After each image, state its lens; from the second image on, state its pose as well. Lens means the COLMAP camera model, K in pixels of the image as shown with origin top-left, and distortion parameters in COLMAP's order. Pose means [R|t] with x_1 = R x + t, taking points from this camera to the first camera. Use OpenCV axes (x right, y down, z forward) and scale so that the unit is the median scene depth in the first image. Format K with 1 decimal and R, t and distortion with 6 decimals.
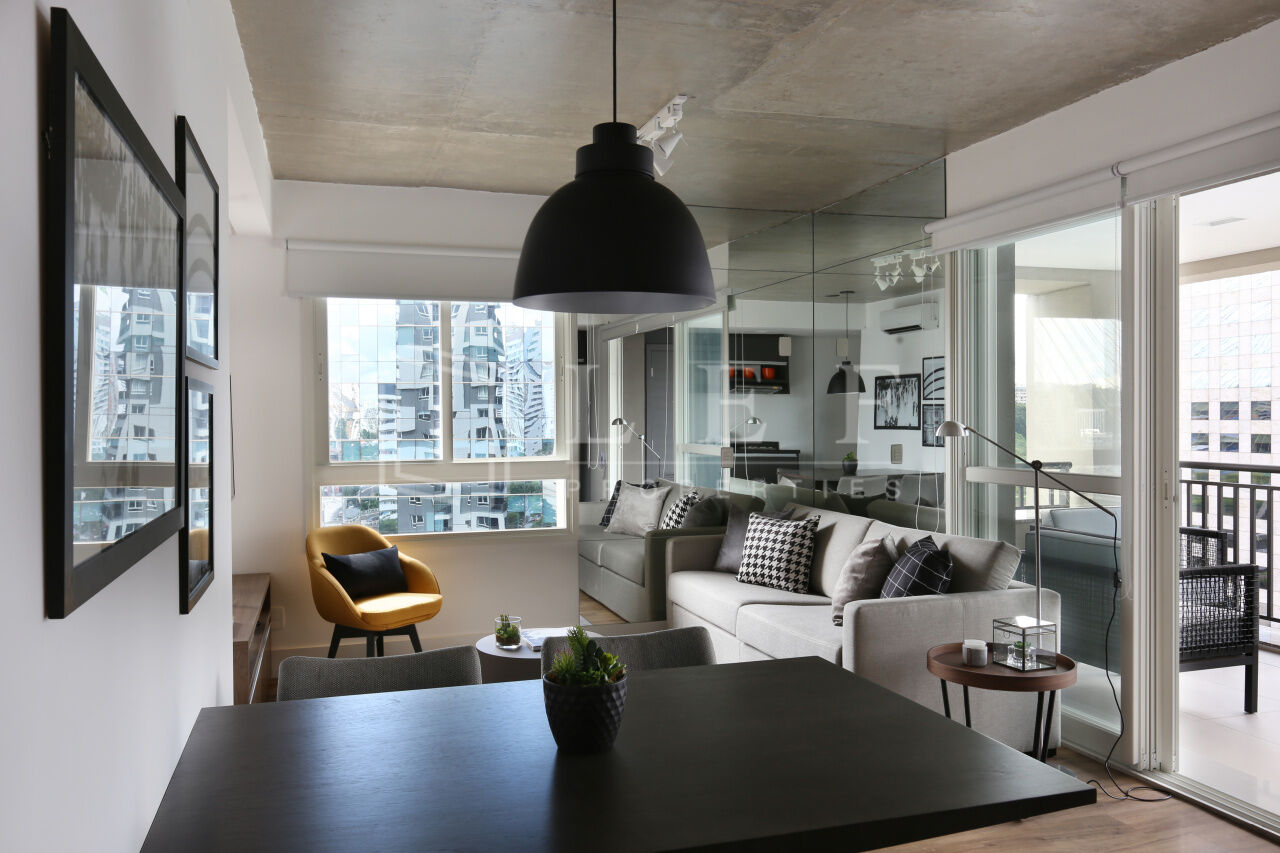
lens RADIAL K [[996.0, 0, 580.3], [0, 996.0, 431.4], [0, 0, 1]] dist [0.043264, 0.000288]
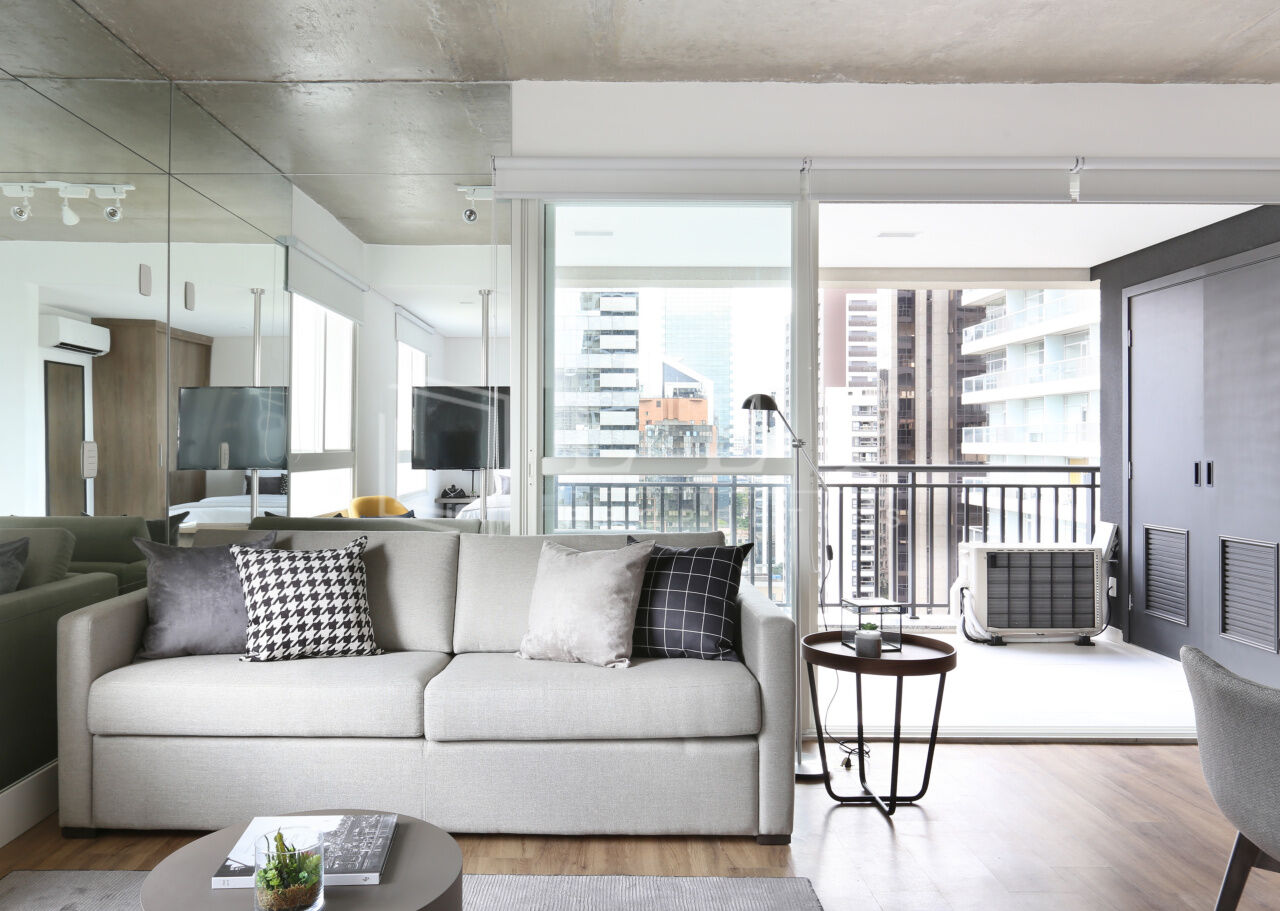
lens RADIAL K [[977.5, 0, 593.9], [0, 977.5, 437.1], [0, 0, 1]] dist [0.006653, -0.001790]
pose [[0.260674, 0.018133, 0.965257, -0.360281], [0.010668, 0.999708, -0.021662, 0.033367], [-0.965368, 0.015944, 0.260404, 0.677676]]
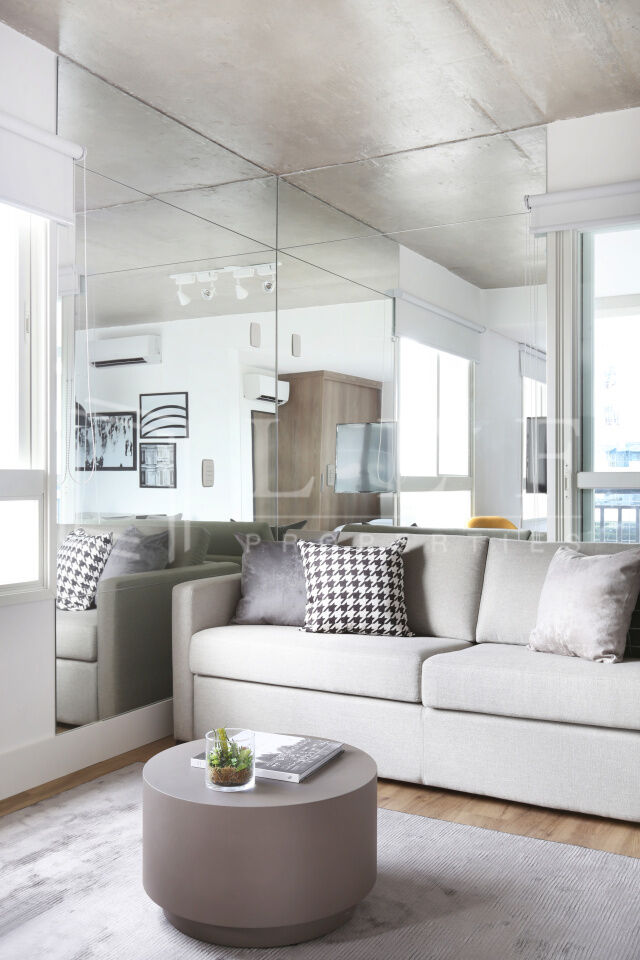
lens RADIAL K [[924.7, 0, 306.0], [0, 924.7, 483.1], [0, 0, 1]] dist [0.006191, -0.008406]
pose [[0.696232, 0.010739, 0.717737, -0.344123], [0.004469, 0.999804, -0.019295, 0.055116], [-0.717803, 0.016642, 0.696047, 0.544494]]
